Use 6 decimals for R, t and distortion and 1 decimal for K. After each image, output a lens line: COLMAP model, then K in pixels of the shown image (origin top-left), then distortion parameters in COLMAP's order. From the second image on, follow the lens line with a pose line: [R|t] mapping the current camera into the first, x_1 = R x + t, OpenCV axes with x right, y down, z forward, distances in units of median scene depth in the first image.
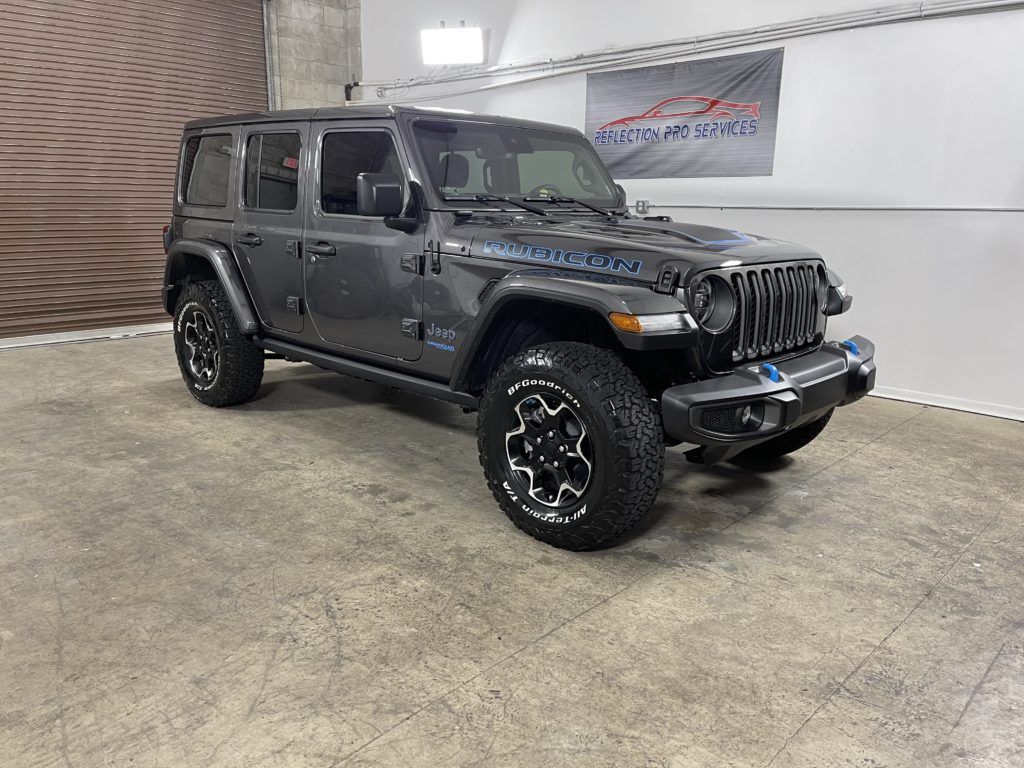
lens RADIAL K [[783.0, 0, 513.3], [0, 783.0, 386.0], [0, 0, 1]] dist [0.070297, -0.084411]
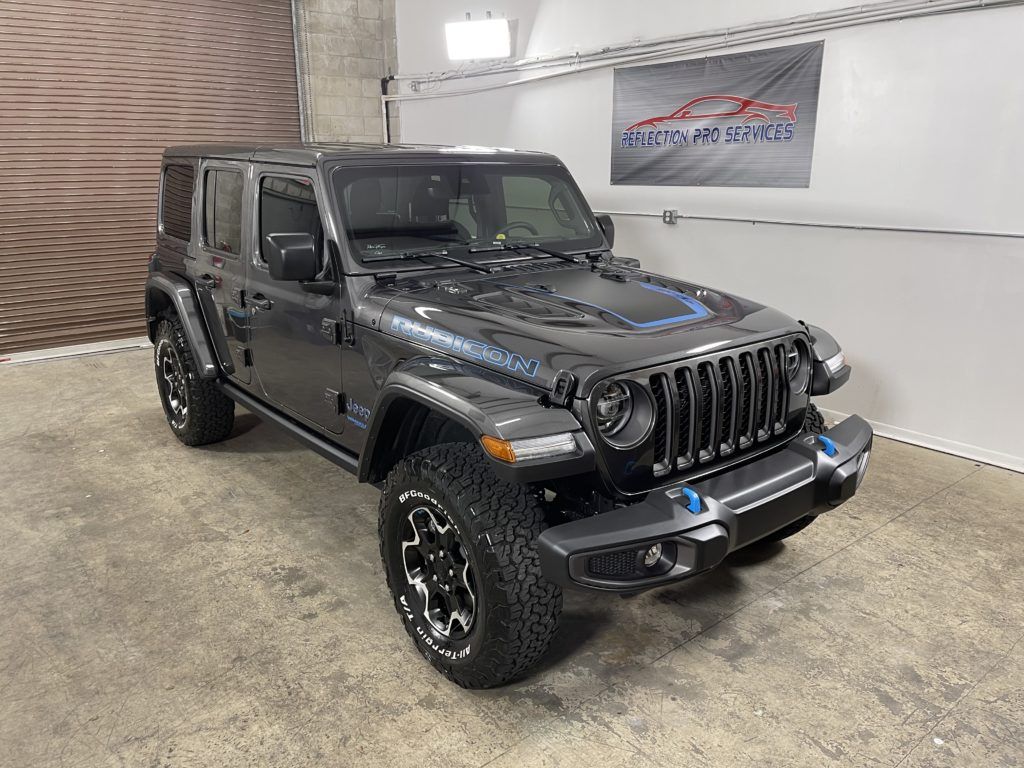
lens RADIAL K [[783.0, 0, 514.3], [0, 783.0, 377.3], [0, 0, 1]] dist [0.070297, -0.084411]
pose [[0.991068, 0.018707, -0.132039, 0.188896], [-0.013511, 0.999103, 0.040134, -0.133472], [0.132671, -0.037991, 0.990432, 0.123656]]
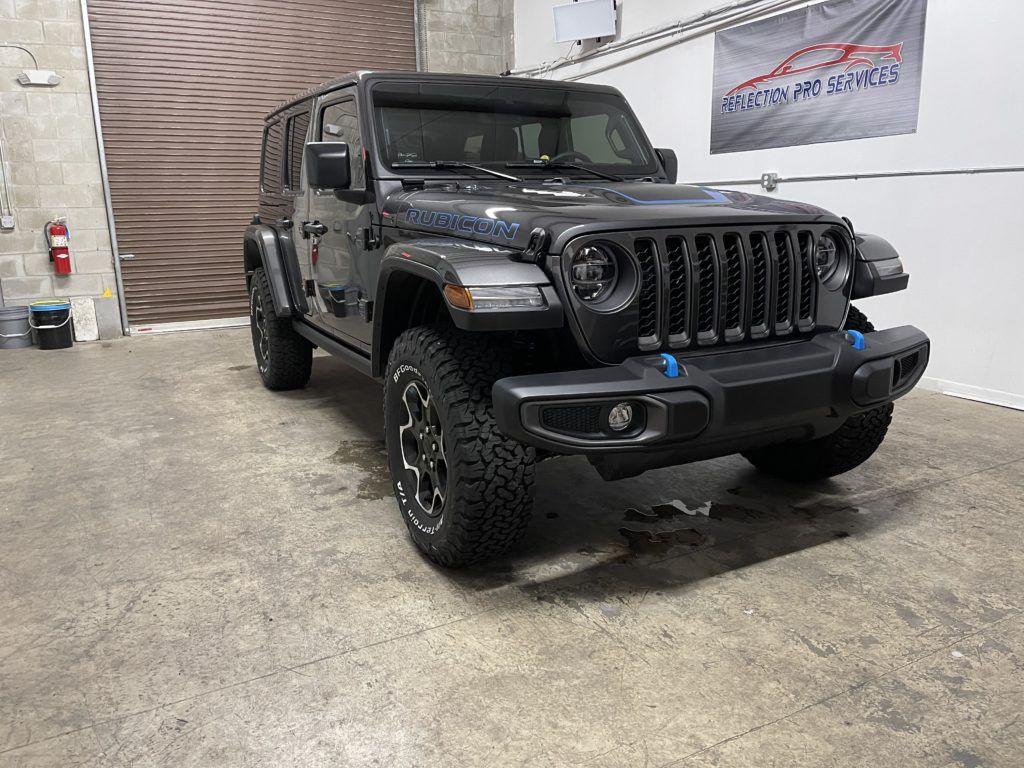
lens RADIAL K [[783.0, 0, 518.7], [0, 783.0, 385.4], [0, 0, 1]] dist [0.070297, -0.084411]
pose [[0.946764, 0.042107, -0.319164, 0.327789], [-0.042665, 0.999076, 0.005246, 0.003680], [0.319090, 0.008651, 0.947685, 0.172177]]
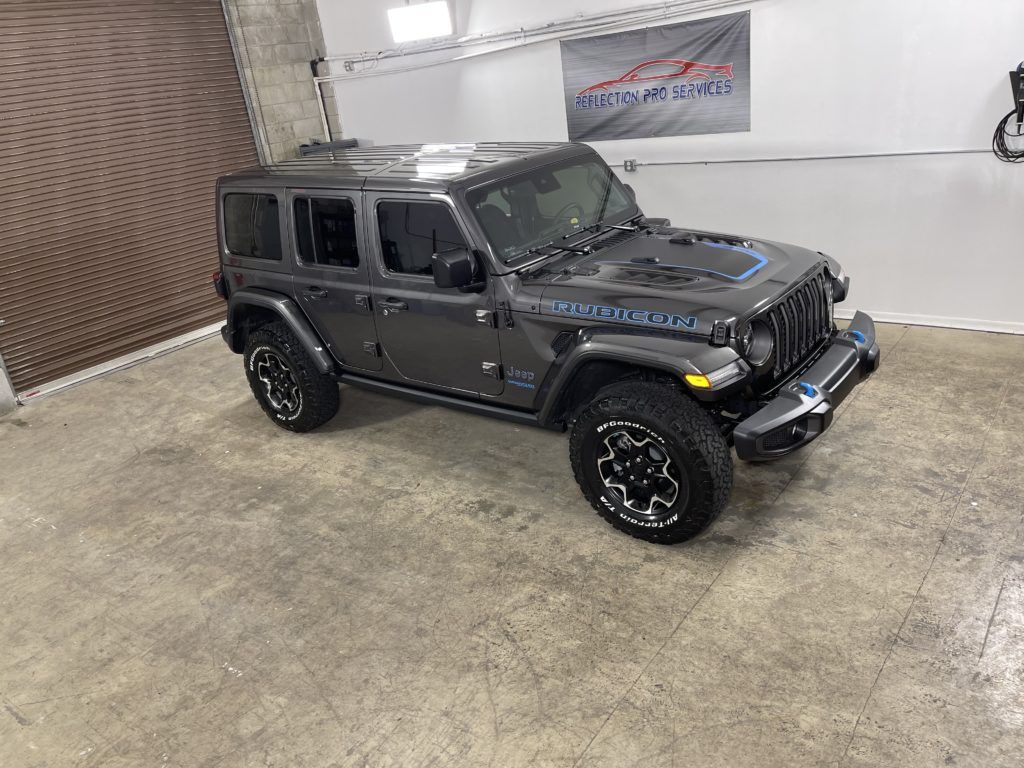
lens RADIAL K [[783.0, 0, 514.5], [0, 783.0, 382.9], [0, 0, 1]] dist [0.070297, -0.084411]
pose [[0.986170, -0.161520, 0.037145, -0.137319], [0.154000, 0.975863, 0.154842, -0.223587], [-0.061258, -0.146980, 0.987241, -0.163978]]
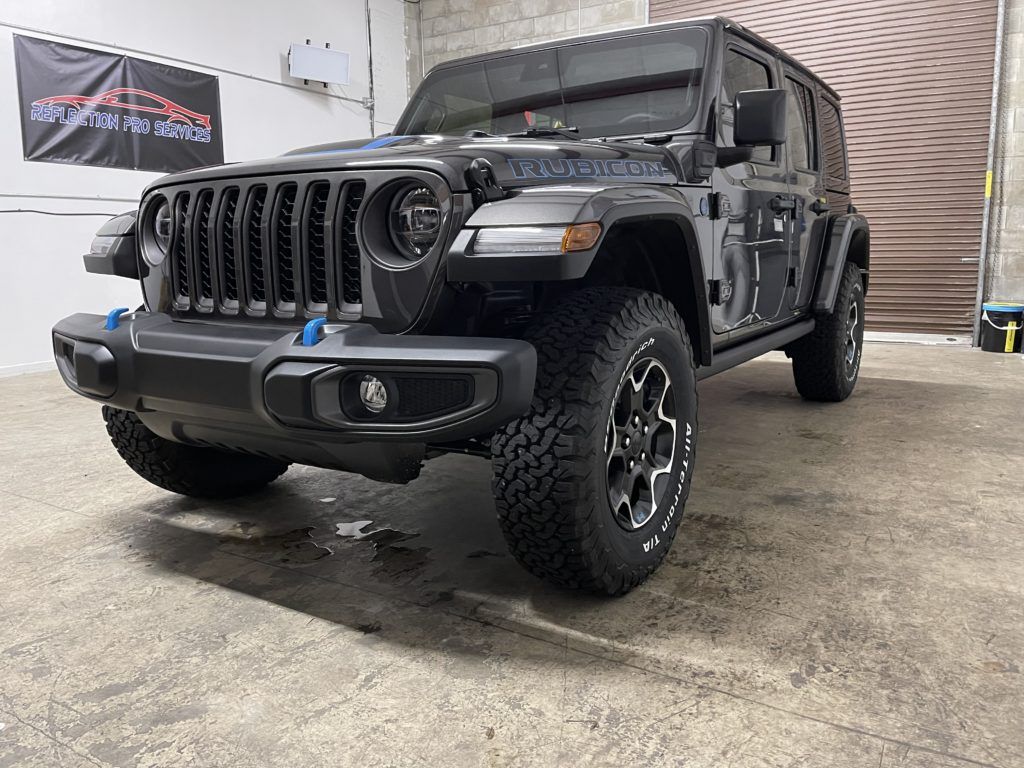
lens RADIAL K [[783.0, 0, 515.8], [0, 783.0, 380.8], [0, 0, 1]] dist [0.070297, -0.084411]
pose [[0.198343, 0.147820, -0.968922, 0.855413], [-0.209946, 0.972024, 0.105316, -0.088666], [0.957383, 0.182533, 0.223829, 0.910756]]
